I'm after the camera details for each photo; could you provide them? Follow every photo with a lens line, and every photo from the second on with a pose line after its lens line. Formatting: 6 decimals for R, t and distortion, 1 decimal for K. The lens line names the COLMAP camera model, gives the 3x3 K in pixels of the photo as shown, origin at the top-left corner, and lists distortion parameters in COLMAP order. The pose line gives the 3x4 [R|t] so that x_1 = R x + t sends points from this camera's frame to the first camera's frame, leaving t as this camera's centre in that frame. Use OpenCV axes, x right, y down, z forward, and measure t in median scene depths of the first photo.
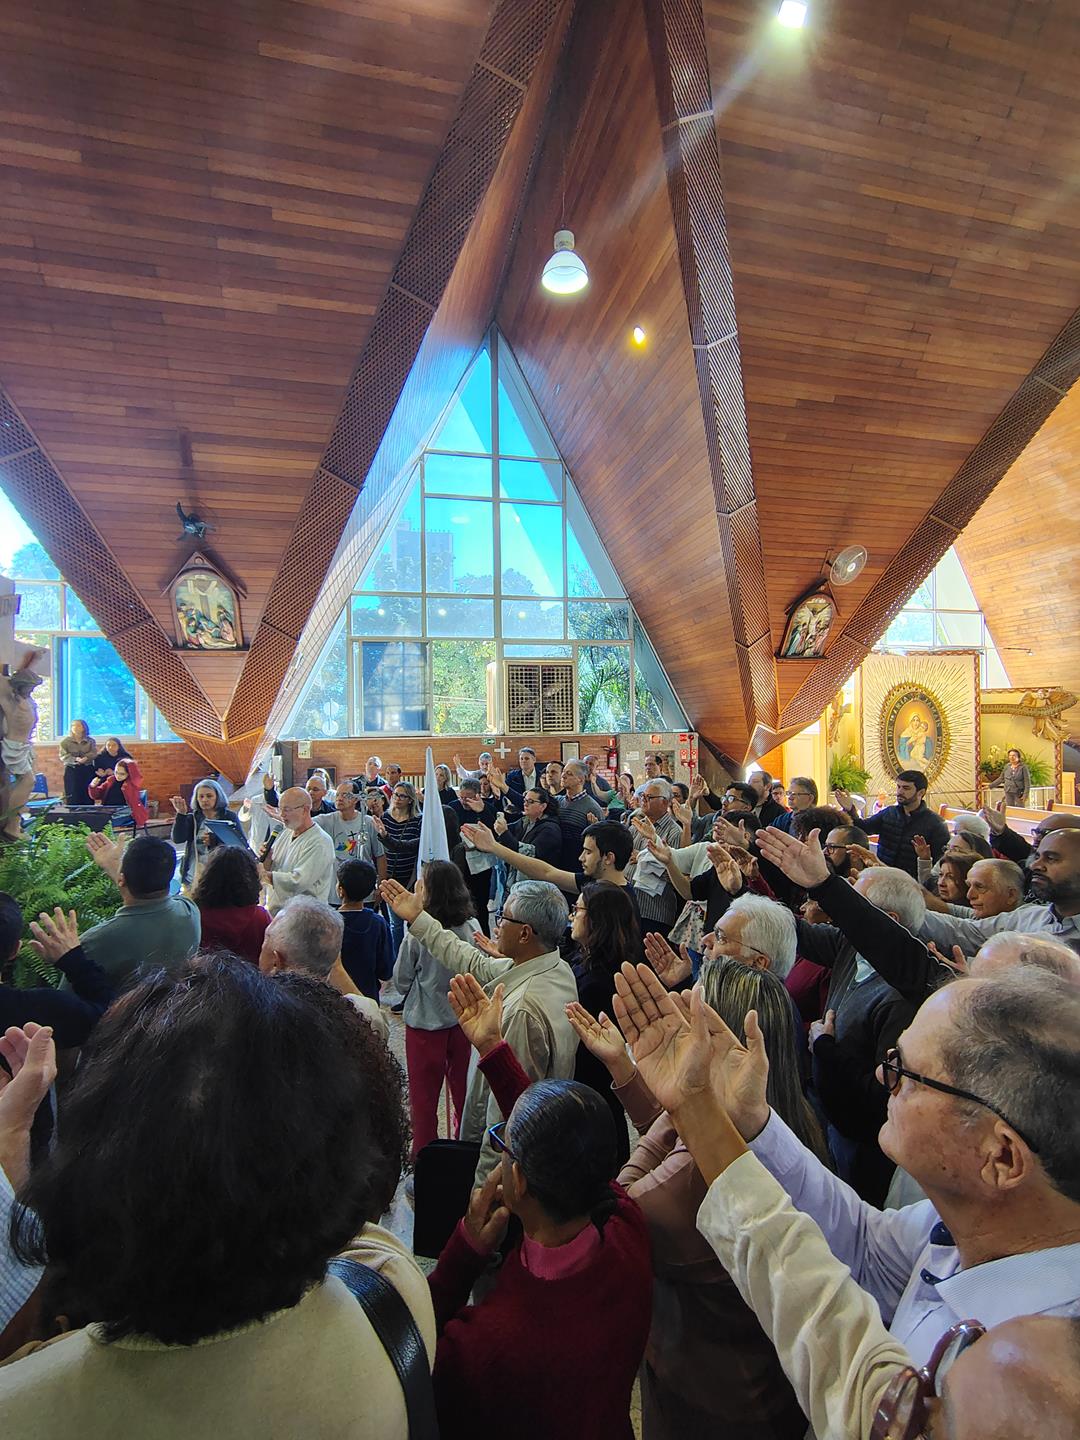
lens RADIAL K [[669.3, 0, 540.0], [0, 669.3, 720.0], [0, 0, 1]] dist [-0.001953, 0.000209]
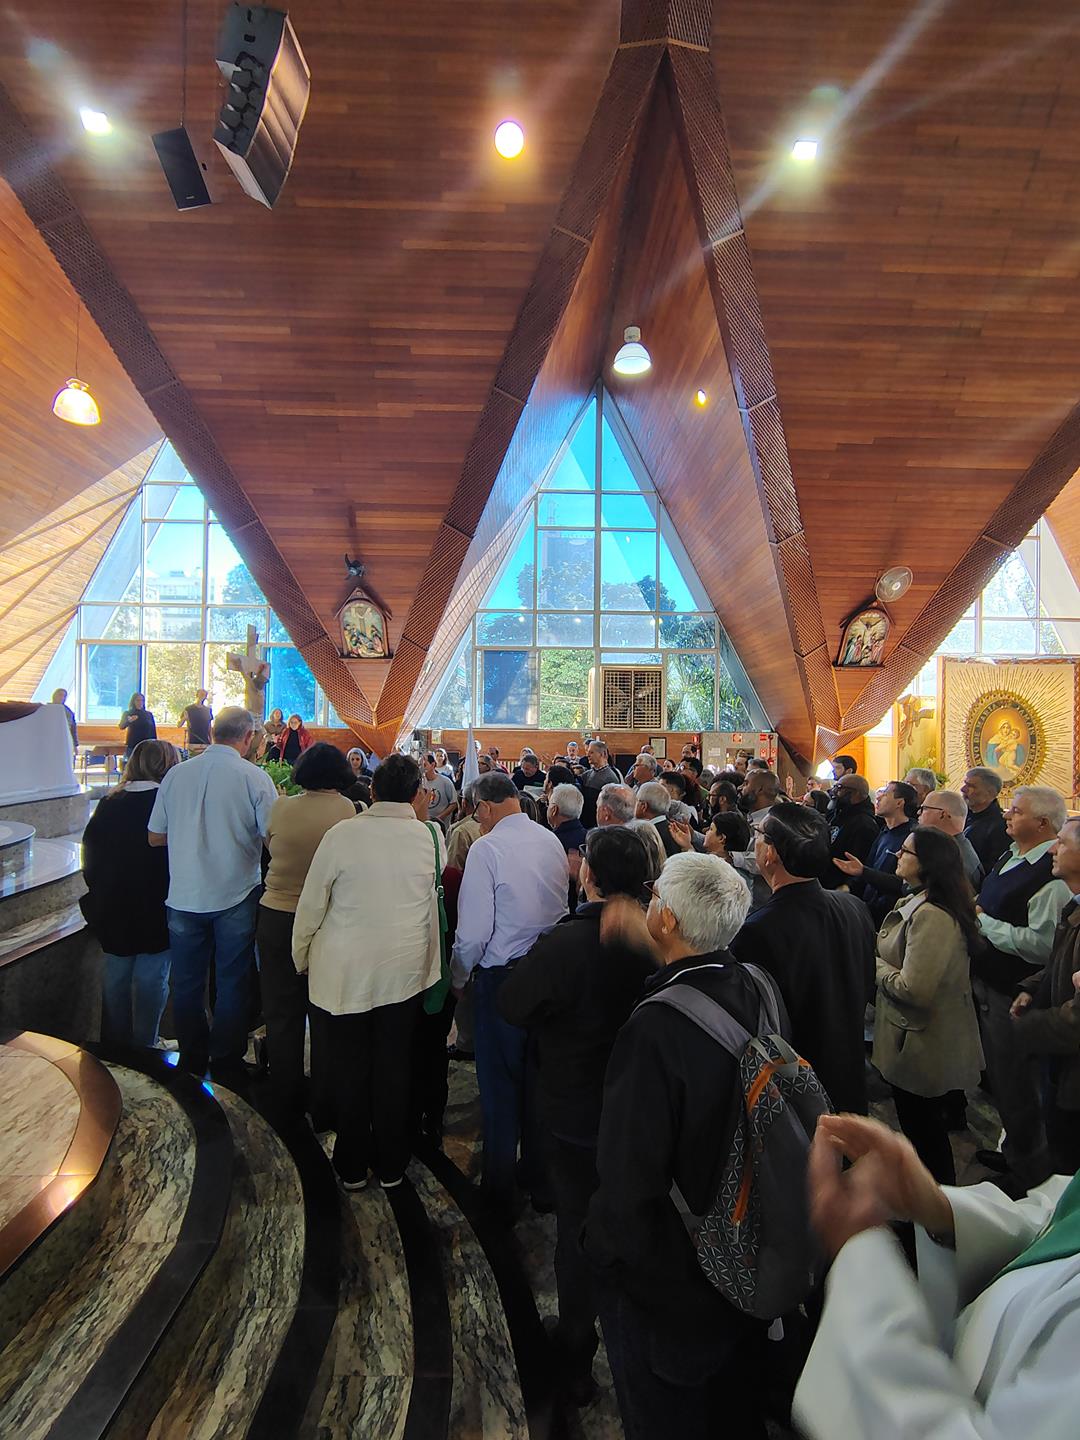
lens RADIAL K [[669.3, 0, 540.0], [0, 669.3, 720.0], [0, 0, 1]] dist [-0.001953, 0.000209]
pose [[0.975485, 0.024223, -0.218728, 0.142173], [-0.025018, 0.999687, -0.000864, 0.011773], [0.218639, 0.006315, 0.975785, -0.229890]]
